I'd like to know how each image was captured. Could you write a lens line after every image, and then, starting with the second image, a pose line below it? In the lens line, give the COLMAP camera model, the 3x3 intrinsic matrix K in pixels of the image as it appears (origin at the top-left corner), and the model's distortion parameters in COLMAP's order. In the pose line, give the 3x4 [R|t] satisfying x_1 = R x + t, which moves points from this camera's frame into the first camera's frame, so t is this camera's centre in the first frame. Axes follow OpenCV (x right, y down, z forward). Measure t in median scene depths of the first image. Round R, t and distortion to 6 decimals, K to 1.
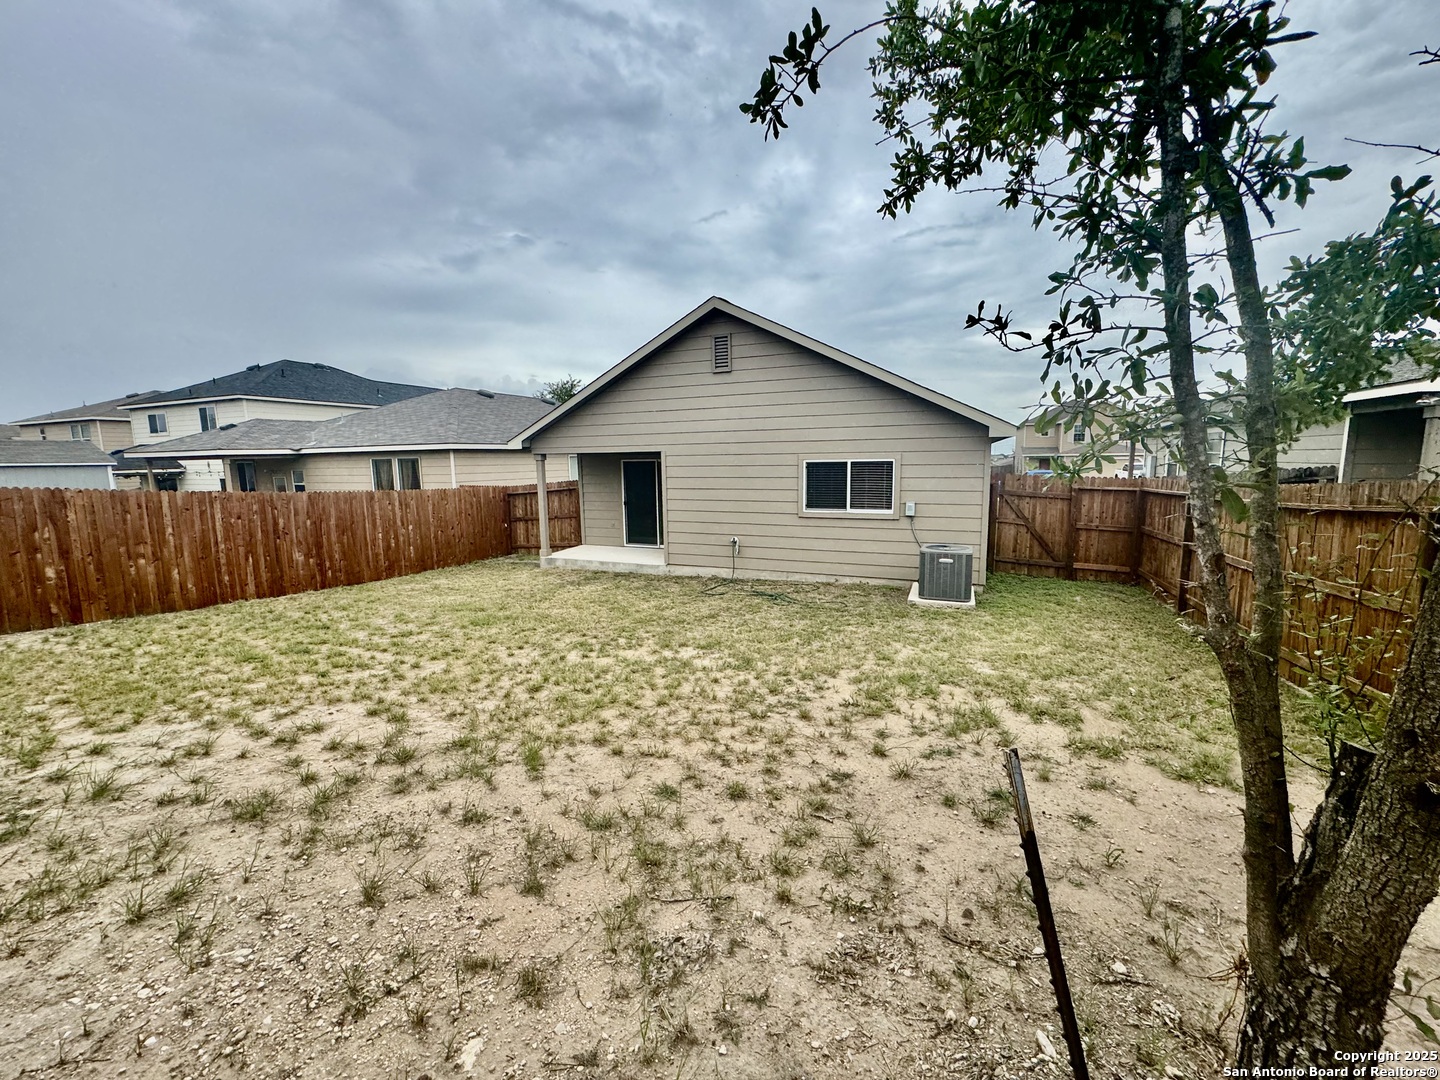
lens RADIAL K [[578.8, 0, 714.2], [0, 578.8, 535.1], [0, 0, 1]] dist [0.000606, 0.000107]
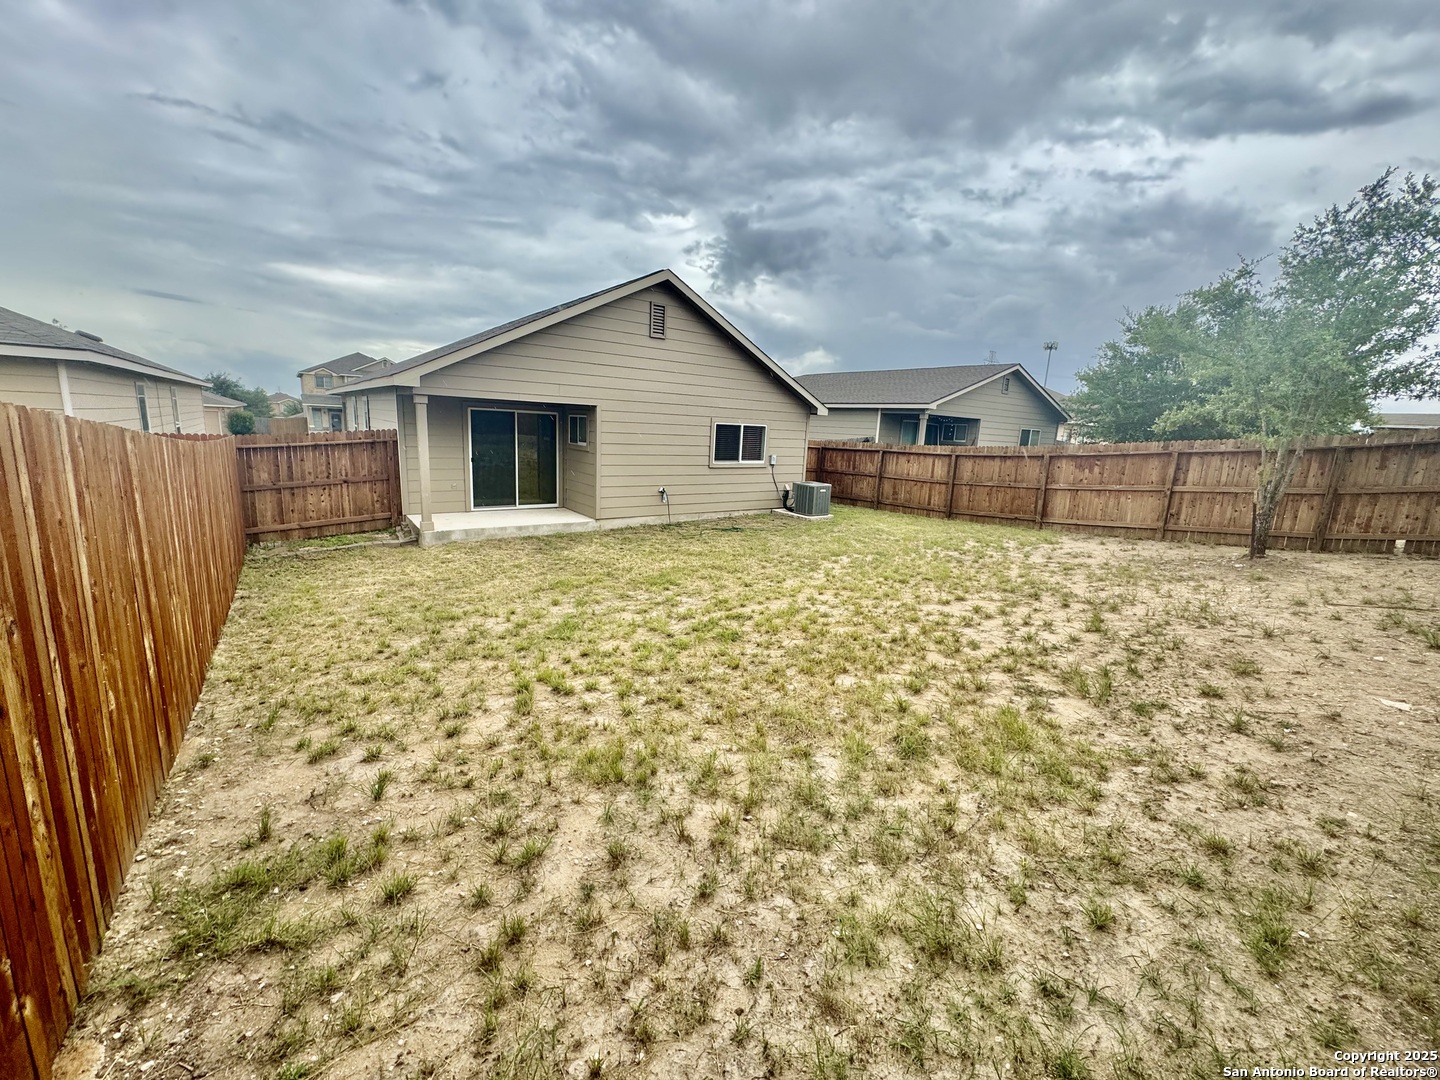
lens RADIAL K [[578.8, 0, 714.2], [0, 578.8, 535.1], [0, 0, 1]] dist [0.000606, 0.000107]
pose [[0.494633, -0.124918, 0.860077, -0.950617], [0.060284, 0.992164, 0.109433, -0.022935], [-0.867008, -0.002280, 0.498288, 0.363457]]
